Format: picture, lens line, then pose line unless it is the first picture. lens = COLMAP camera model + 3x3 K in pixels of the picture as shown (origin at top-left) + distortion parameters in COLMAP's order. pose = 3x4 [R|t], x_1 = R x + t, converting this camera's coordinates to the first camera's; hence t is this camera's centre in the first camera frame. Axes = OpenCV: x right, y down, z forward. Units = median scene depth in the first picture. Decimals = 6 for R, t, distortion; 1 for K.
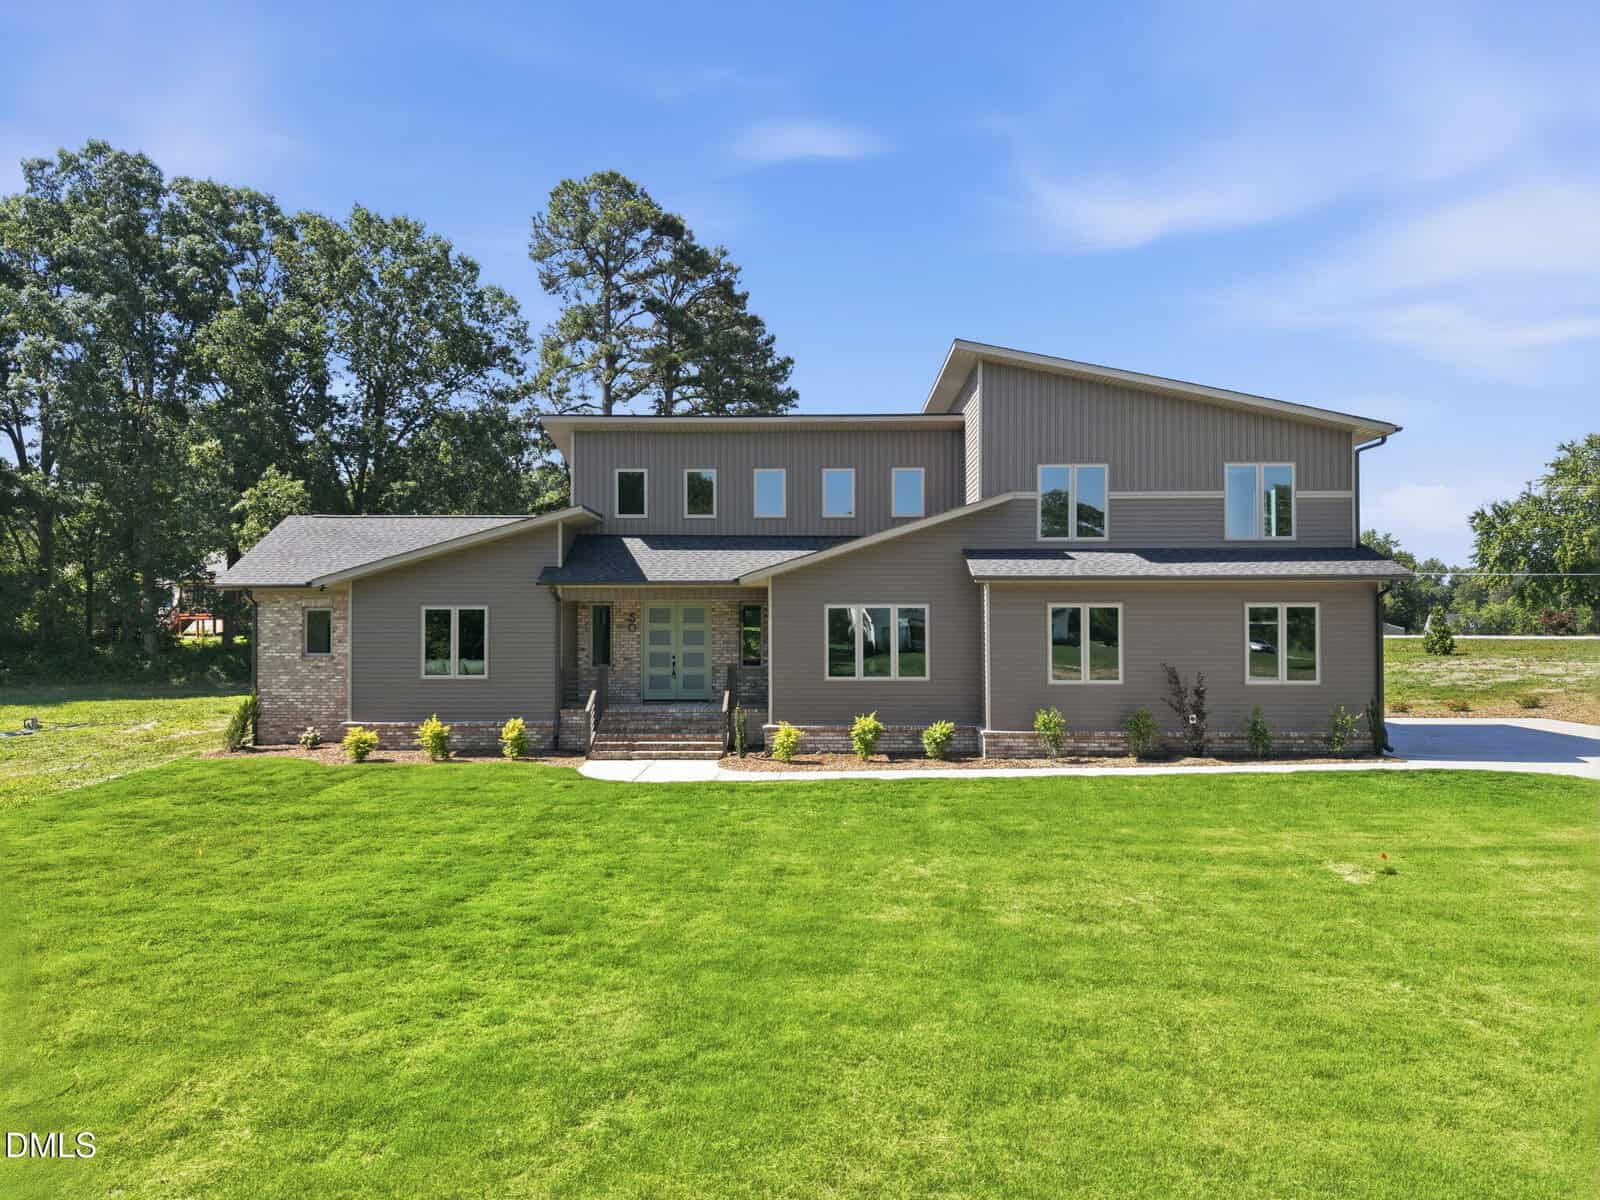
lens RADIAL K [[1249.0, 0, 800.0], [0, 1249.0, 600.0], [0, 0, 1]] dist [0.004046, 0.005840]
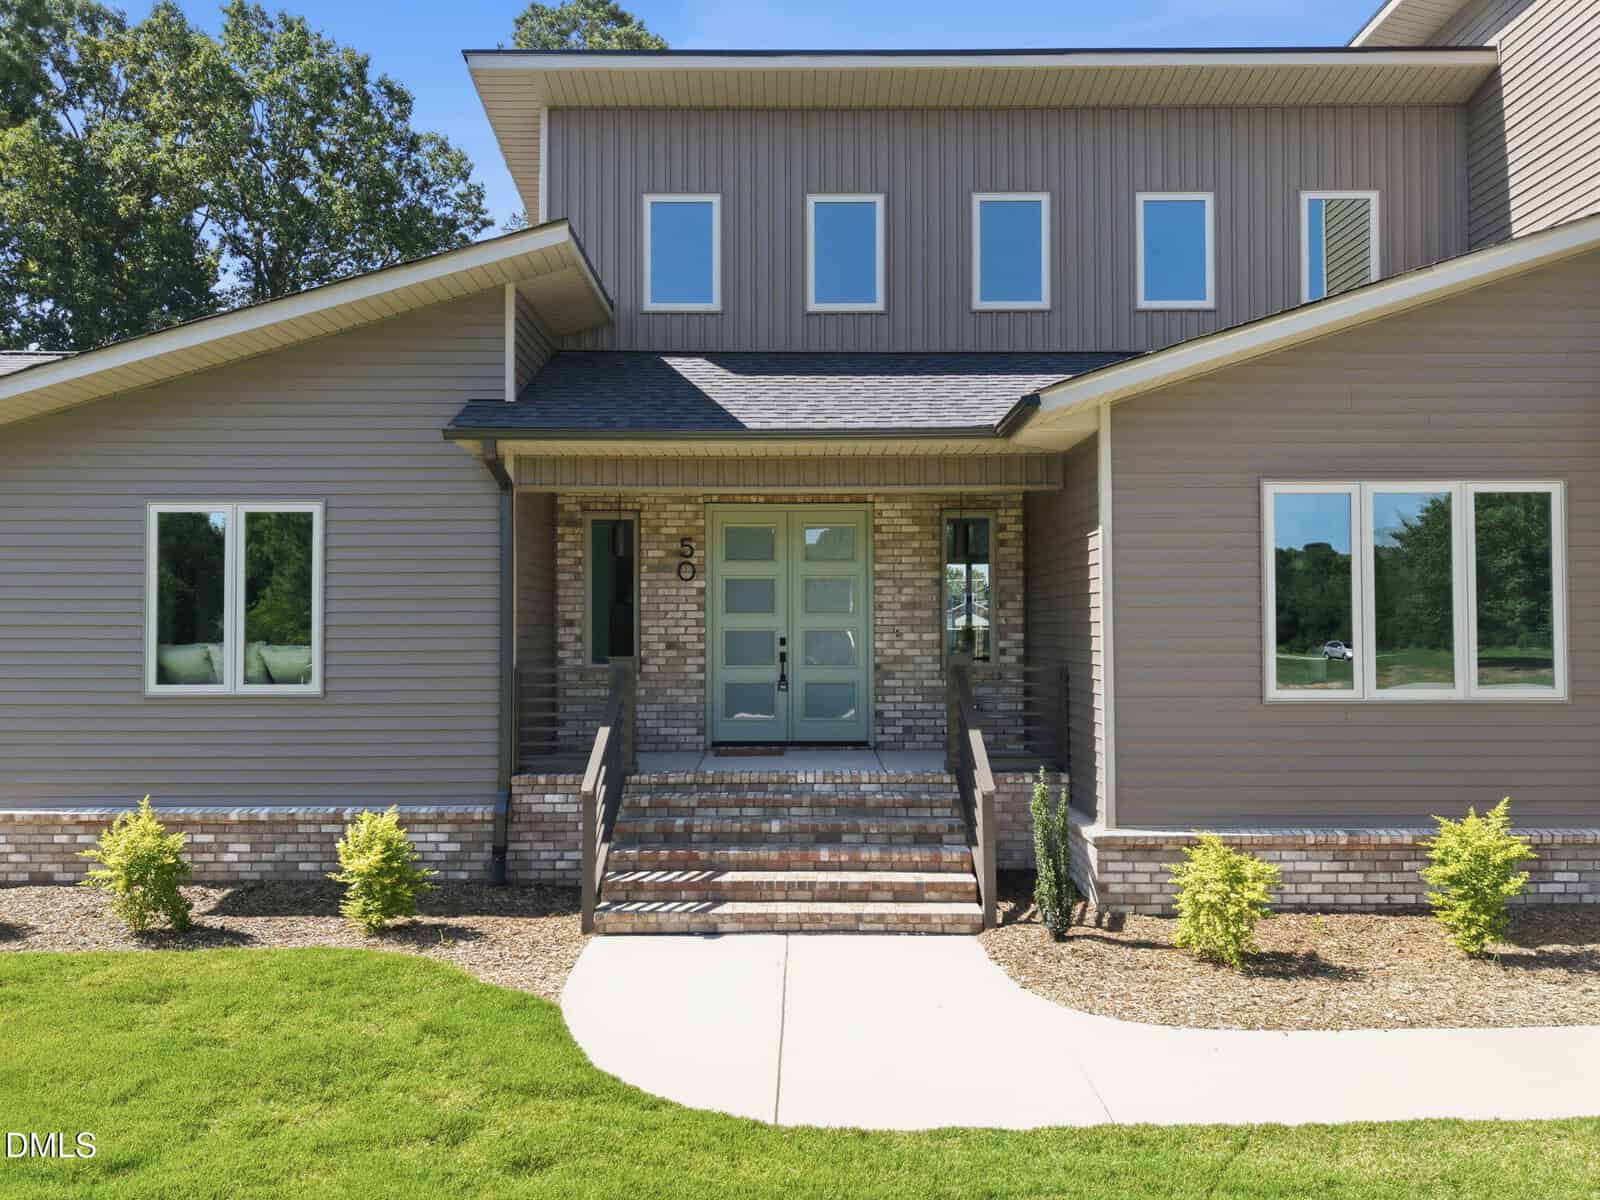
lens RADIAL K [[1249.0, 0, 800.0], [0, 1249.0, 600.0], [0, 0, 1]] dist [0.004046, 0.005840]
pose [[0.999803, -0.001116, 0.019831, -0.111054], [0.001184, 0.999993, -0.003416, 0.035519], [-0.019827, 0.003439, 0.999798, 0.615382]]
